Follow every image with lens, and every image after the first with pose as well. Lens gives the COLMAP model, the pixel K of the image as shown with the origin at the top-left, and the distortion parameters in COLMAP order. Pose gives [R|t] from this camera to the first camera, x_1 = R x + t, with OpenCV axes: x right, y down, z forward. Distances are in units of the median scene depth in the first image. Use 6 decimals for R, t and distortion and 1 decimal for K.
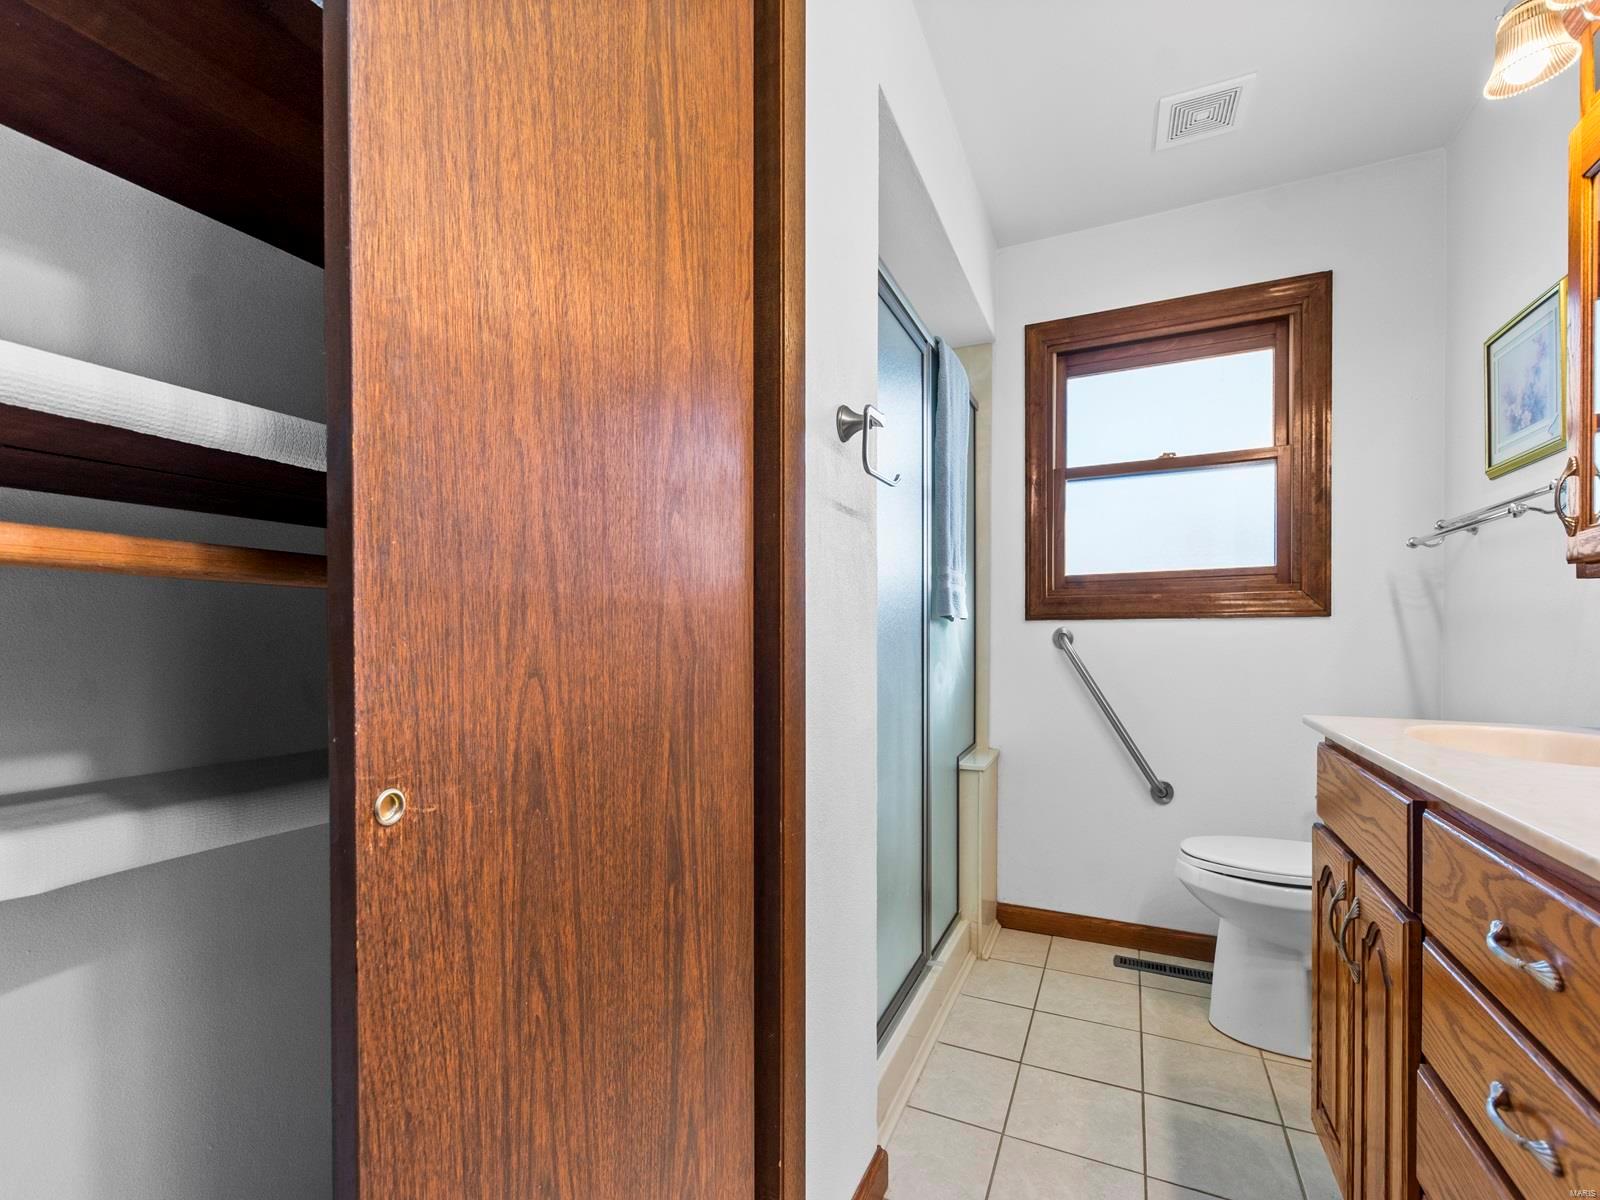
lens RADIAL K [[710.1, 0, 795.3], [0, 710.1, 642.7], [0, 0, 1]] dist [0.004508, -0.001064]
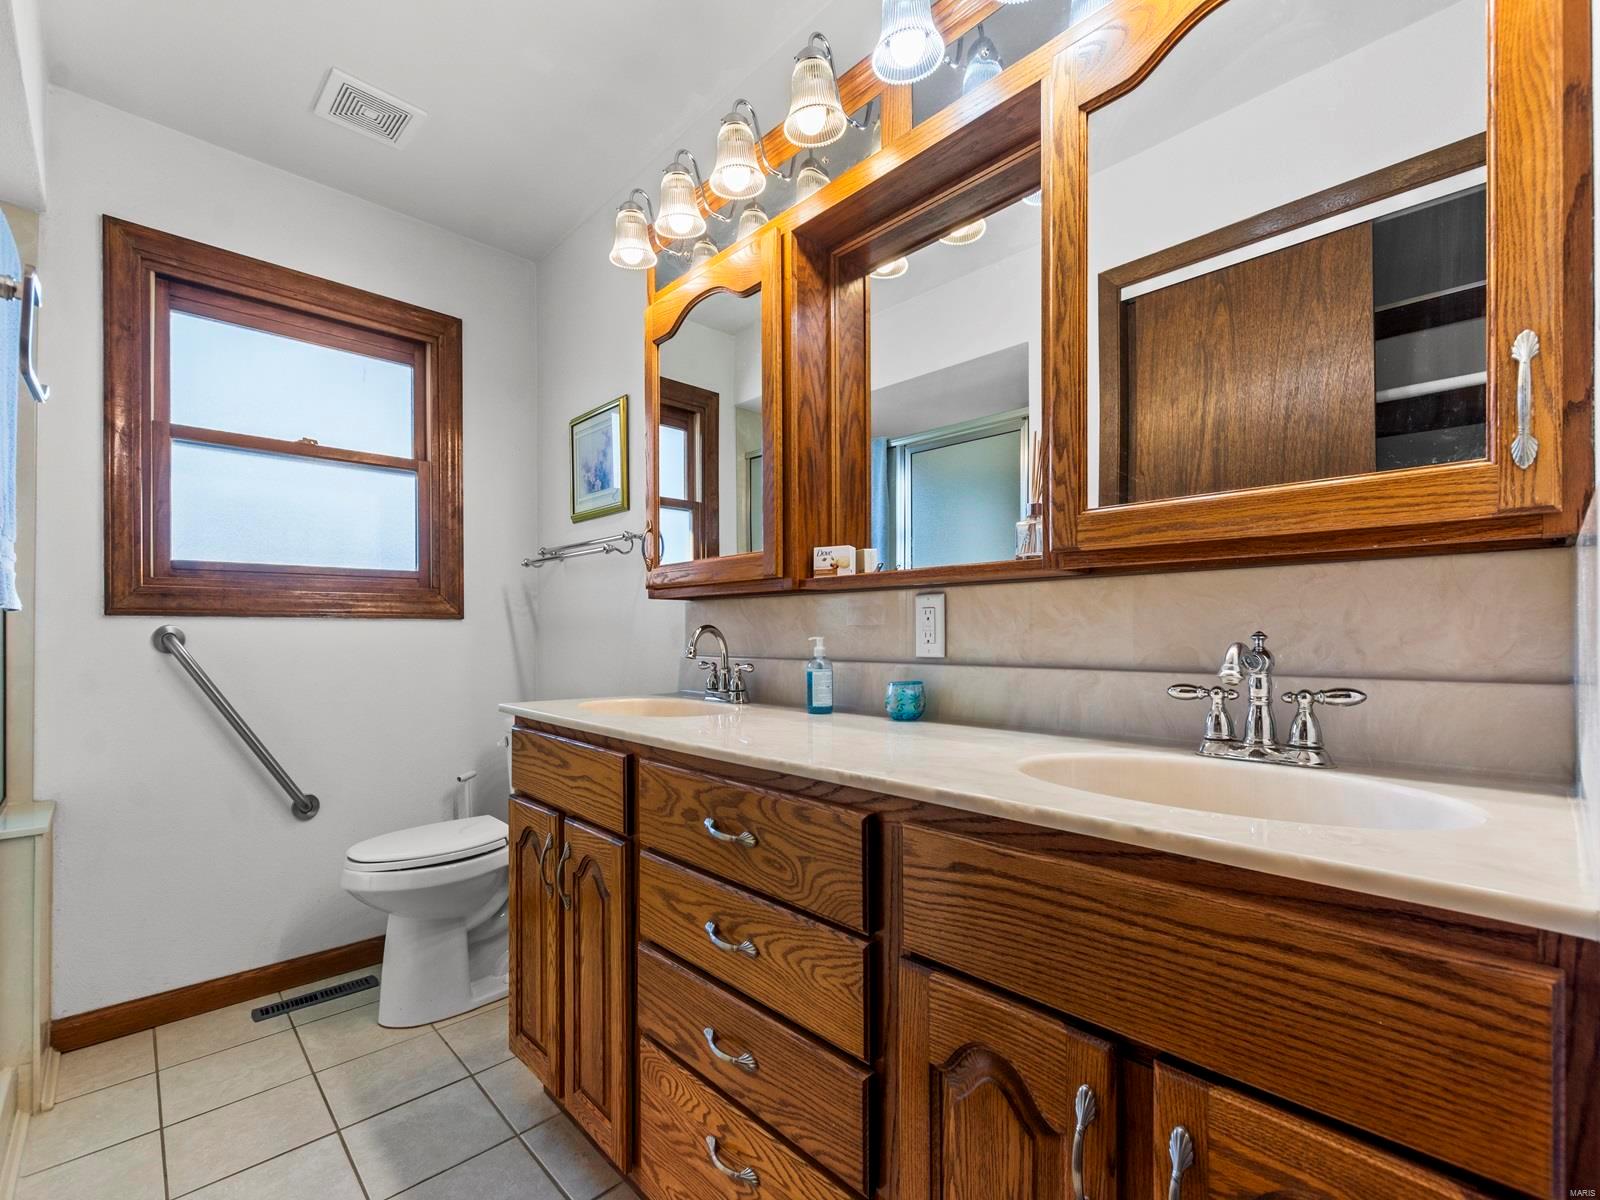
lens RADIAL K [[710.1, 0, 805.2], [0, 710.1, 632.6], [0, 0, 1]] dist [0.004508, -0.001064]
pose [[0.357445, 0.004931, 0.933921, -0.121179], [0.009262, 0.999918, -0.008825, -0.000180], [-0.933888, 0.011805, 0.357371, 0.073977]]
